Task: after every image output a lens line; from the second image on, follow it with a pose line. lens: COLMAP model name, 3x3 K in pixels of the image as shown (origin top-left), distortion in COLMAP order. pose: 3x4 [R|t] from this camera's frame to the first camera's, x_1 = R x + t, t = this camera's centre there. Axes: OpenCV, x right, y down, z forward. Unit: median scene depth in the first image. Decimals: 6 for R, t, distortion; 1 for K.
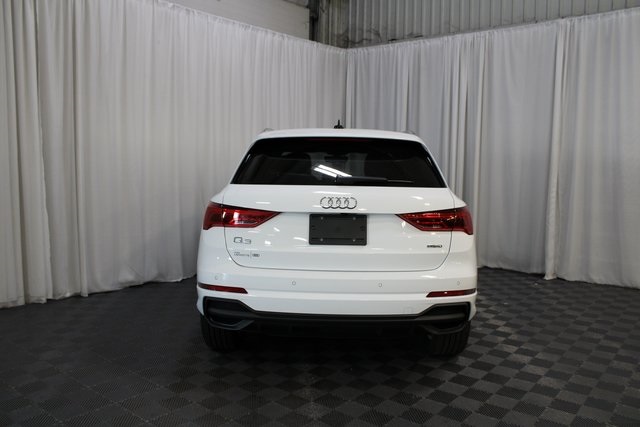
lens RADIAL K [[535.4, 0, 320.0], [0, 535.4, 213.5], [0, 0, 1]] dist [-0.158037, 0.133333]
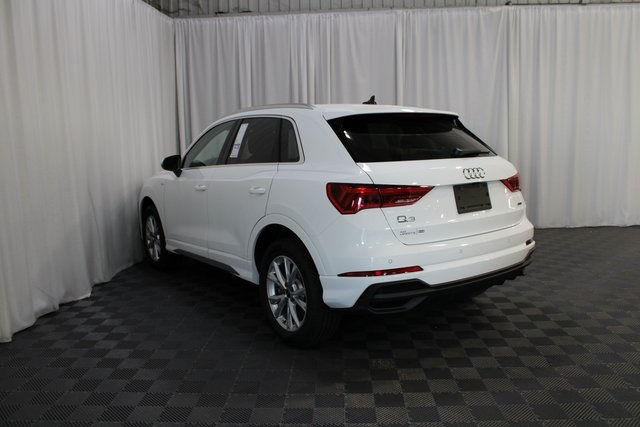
lens RADIAL K [[535.4, 0, 320.0], [0, 535.4, 213.5], [0, 0, 1]] dist [-0.158037, 0.133333]
pose [[0.796038, -0.116526, 0.593924, -0.419994], [0.090775, 0.993178, 0.073192, -0.022196], [-0.598401, -0.004351, 0.801185, 0.152497]]
